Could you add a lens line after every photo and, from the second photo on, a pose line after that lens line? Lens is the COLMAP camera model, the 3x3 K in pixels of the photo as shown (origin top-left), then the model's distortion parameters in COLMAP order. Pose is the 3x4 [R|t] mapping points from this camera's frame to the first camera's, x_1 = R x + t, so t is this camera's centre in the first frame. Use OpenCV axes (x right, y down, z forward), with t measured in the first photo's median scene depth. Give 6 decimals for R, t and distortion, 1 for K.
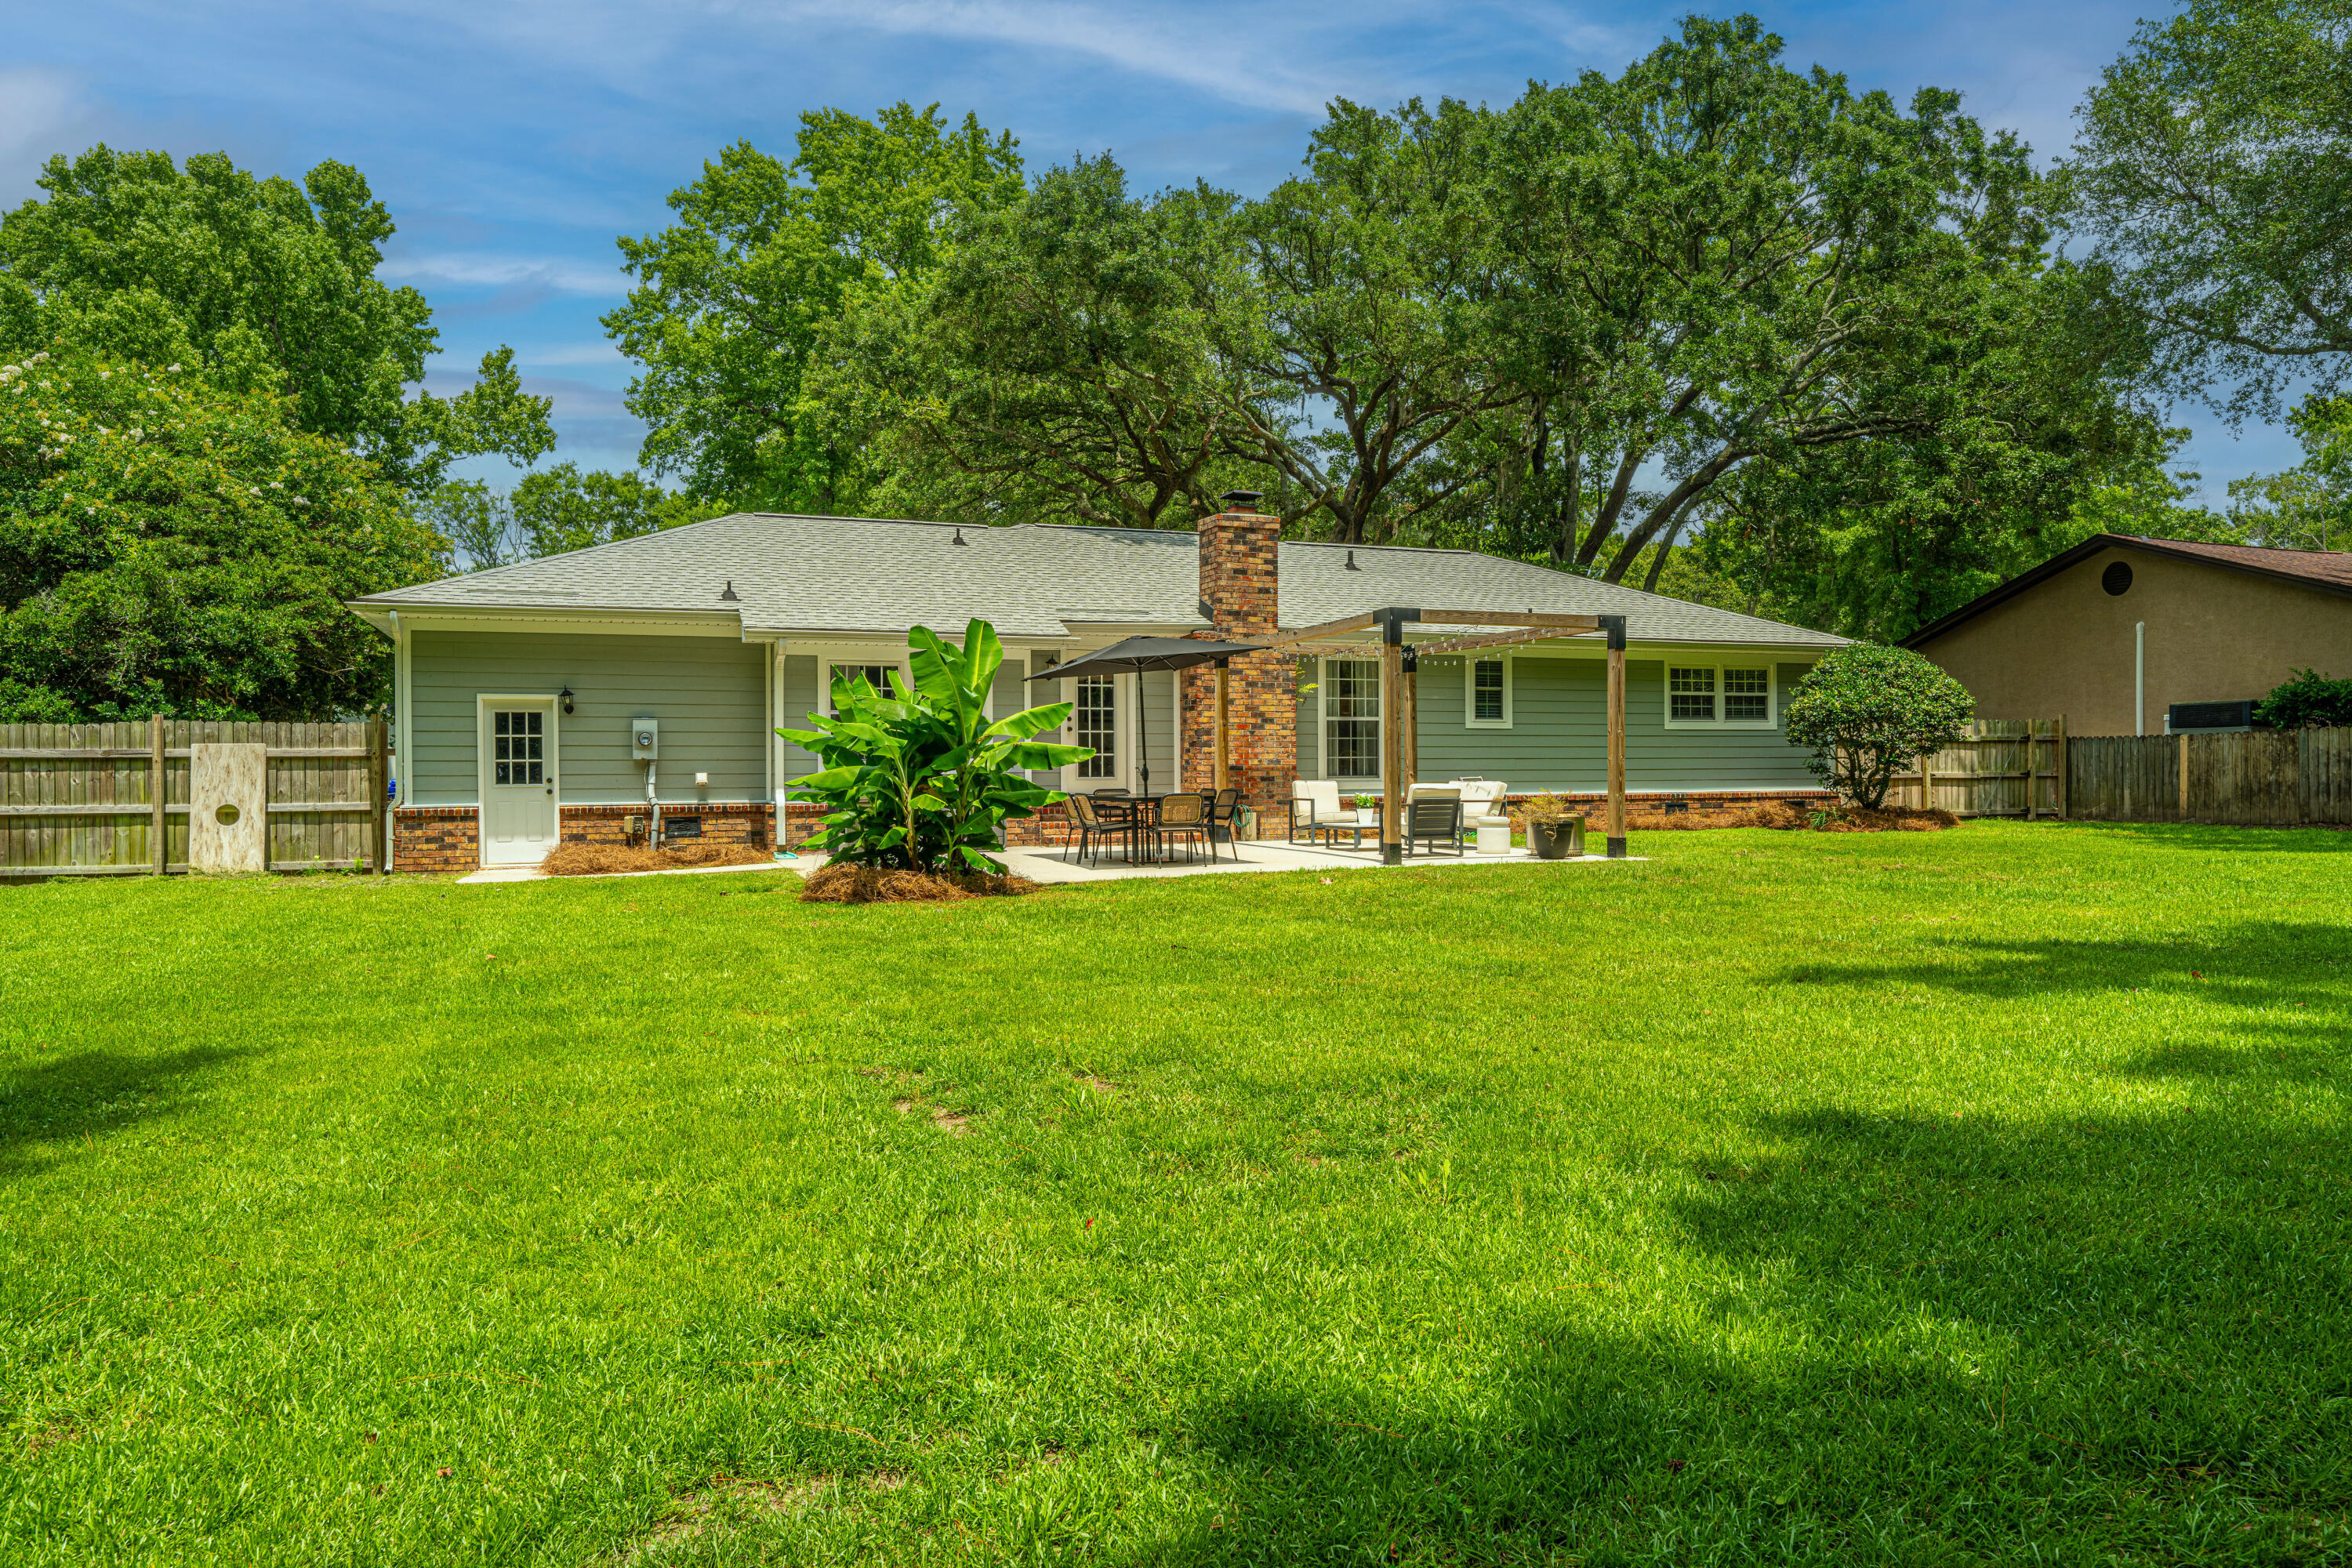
lens RADIAL K [[1573.9, 0, 1174.0], [0, 1573.9, 798.6], [0, 0, 1]] dist [-0.005883, 0.003860]
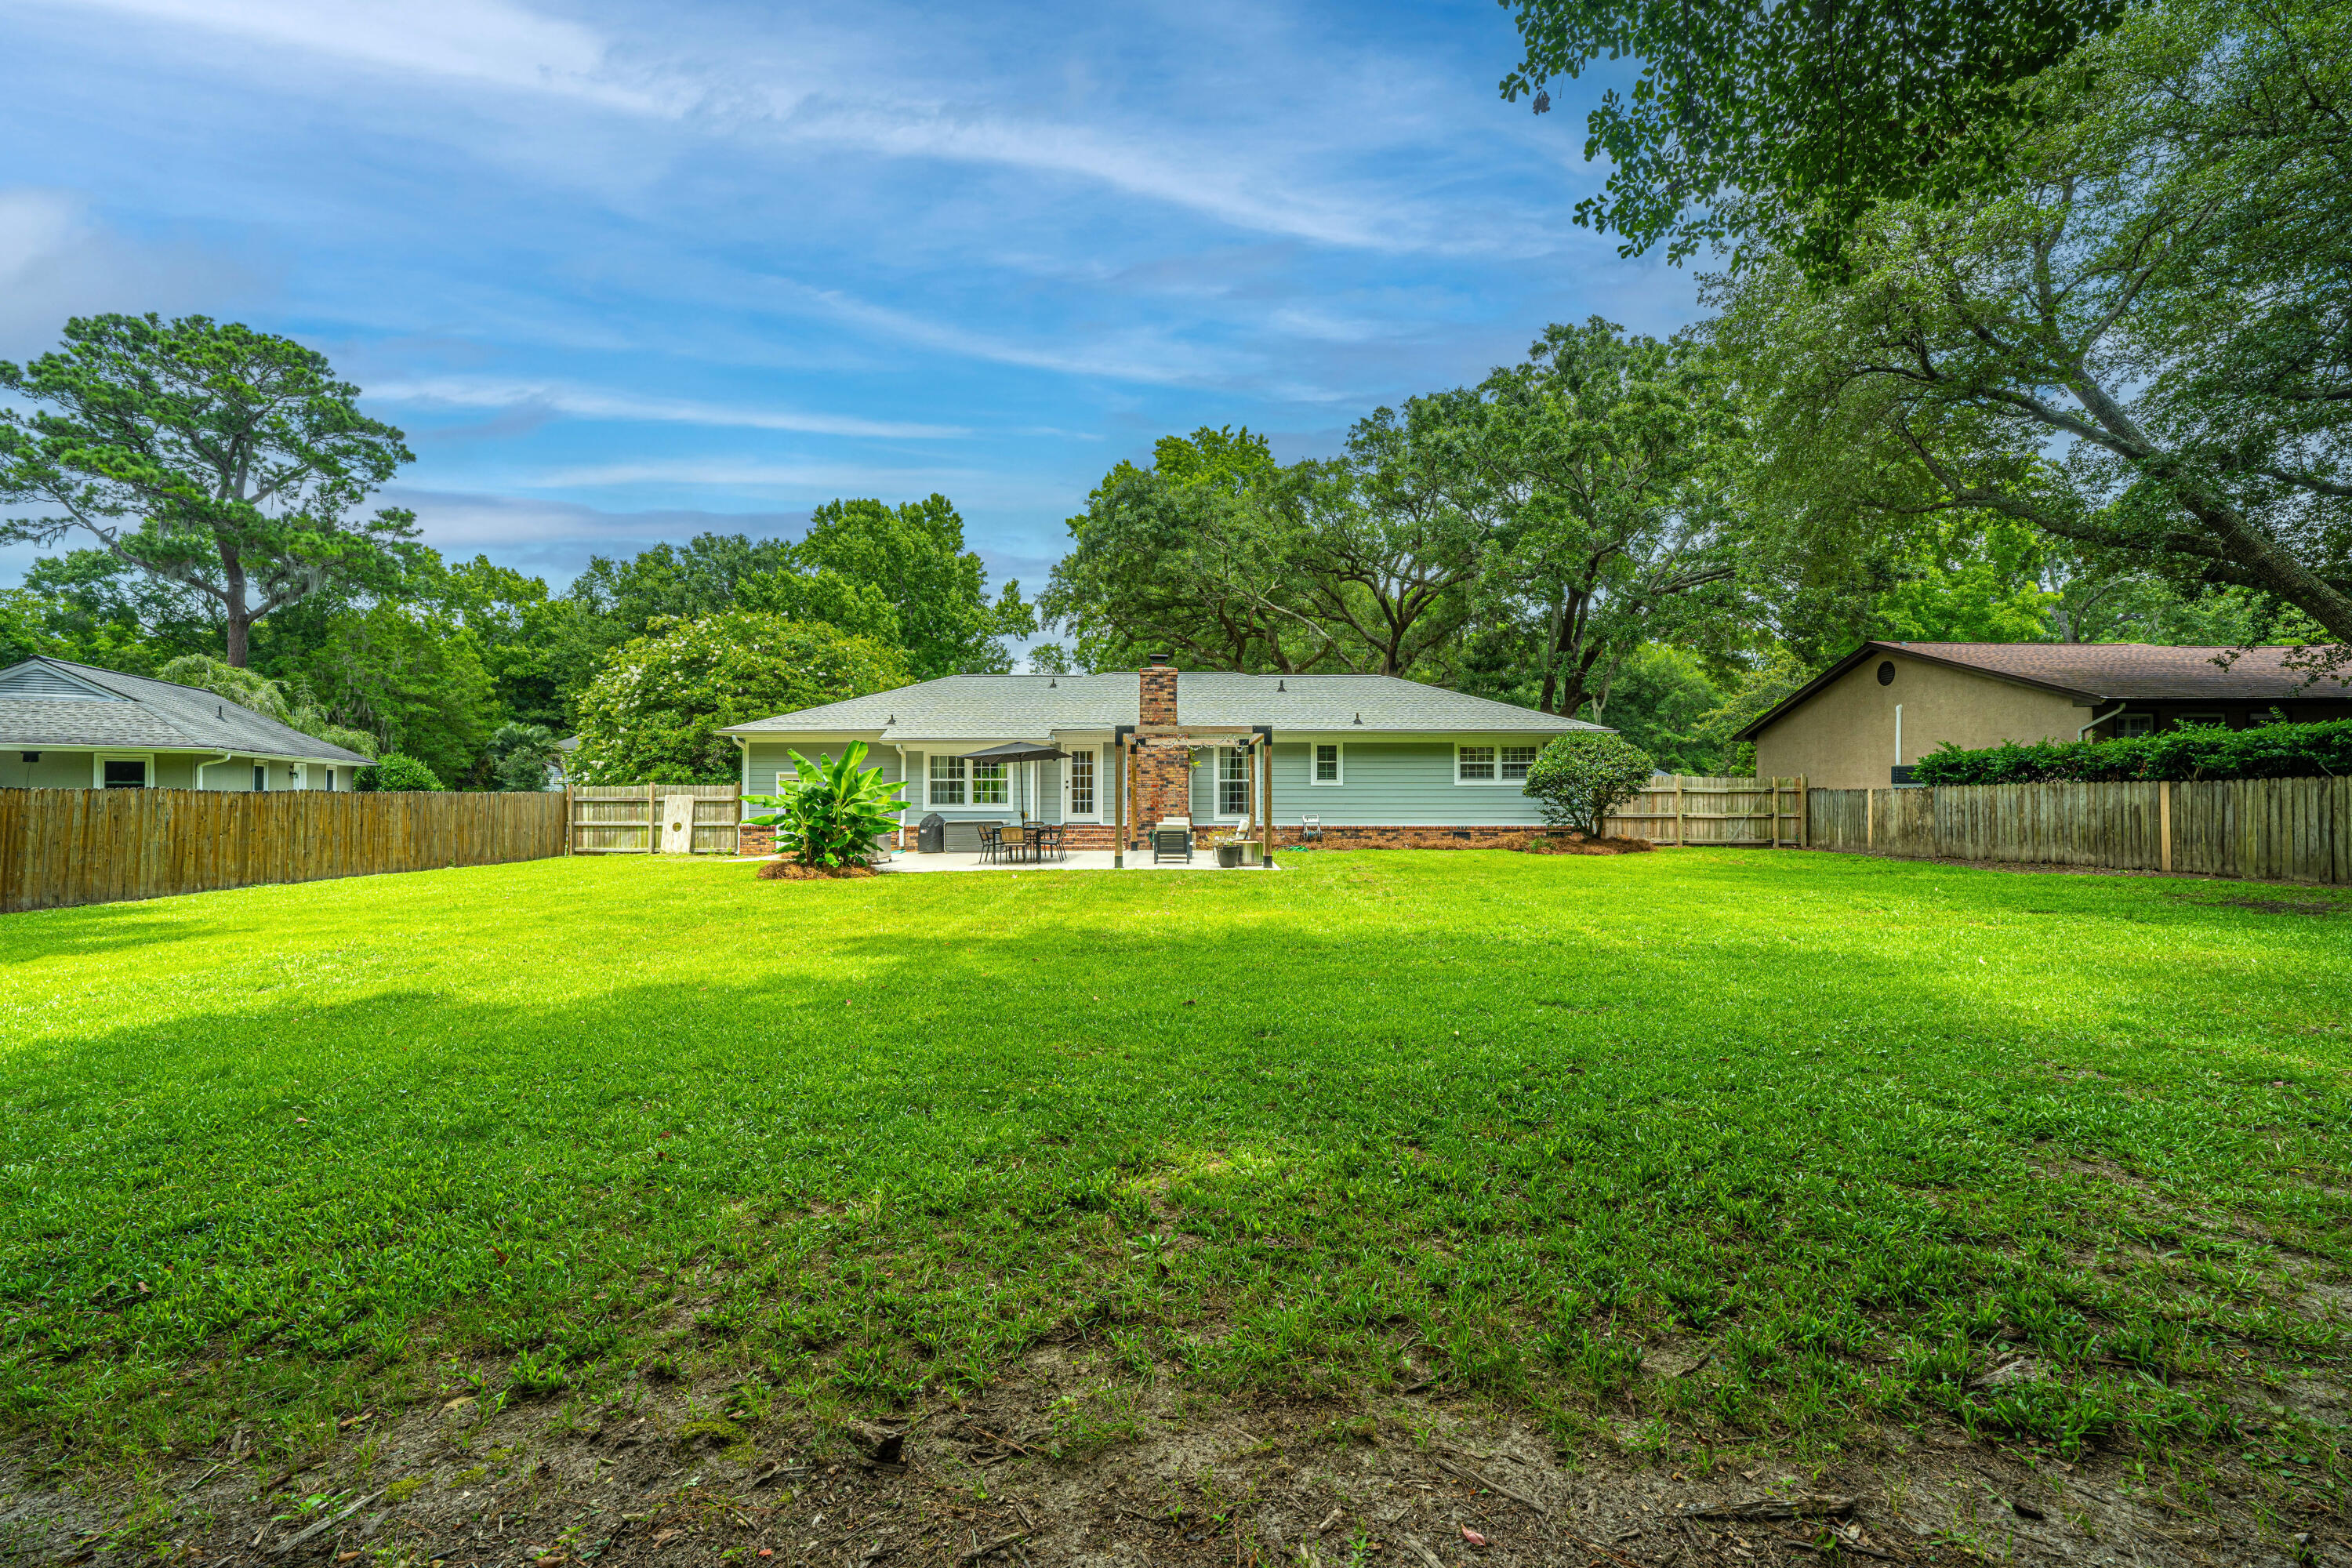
lens RADIAL K [[938.2, 0, 1172.2], [0, 938.2, 778.8], [0, 0, 1]] dist [-0.004480, 0.001170]
pose [[0.929228, -0.000446, -0.369506, 0.403057], [-0.011918, 0.999443, -0.031179, -0.018361], [0.369314, 0.033376, 0.928705, 0.014947]]
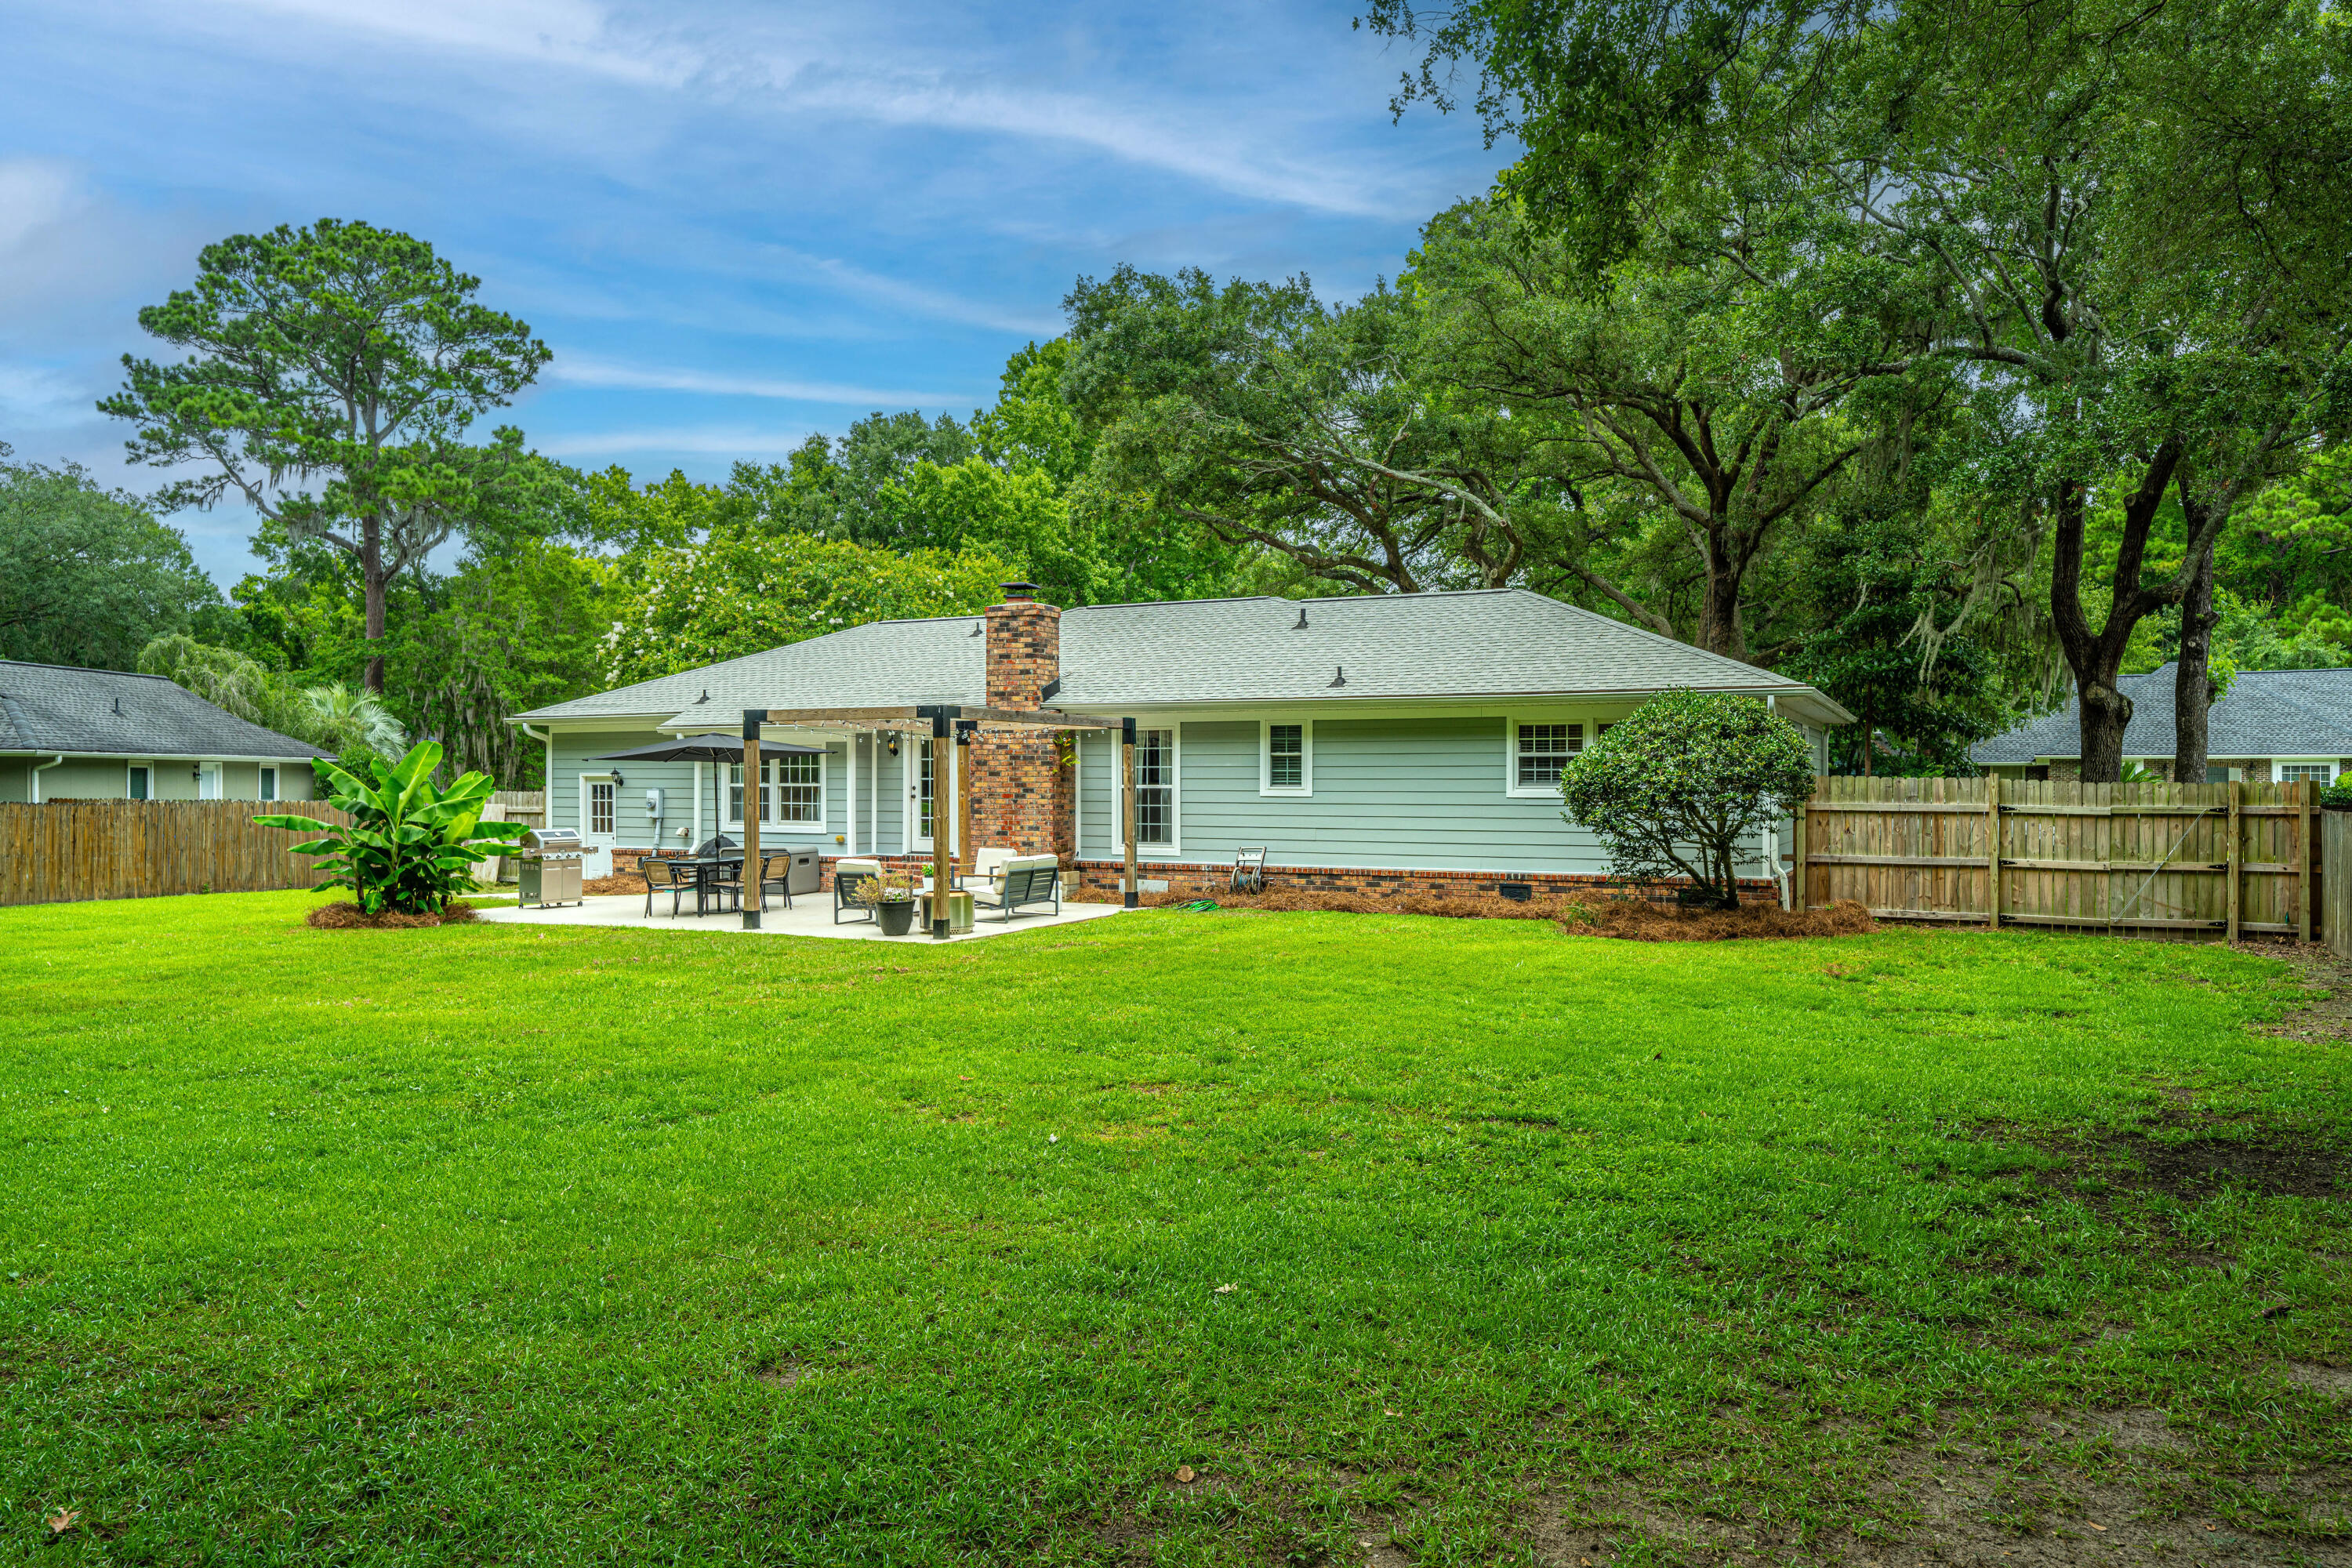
lens RADIAL K [[1573.9, 0, 1155.6], [0, 1573.9, 773.9], [0, 0, 1]] dist [-0.005883, 0.003860]
pose [[0.675854, 0.002279, -0.737032, 0.822057], [-0.017674, 0.999758, -0.013115, -0.042704], [0.736823, 0.021890, 0.675731, 0.290661]]
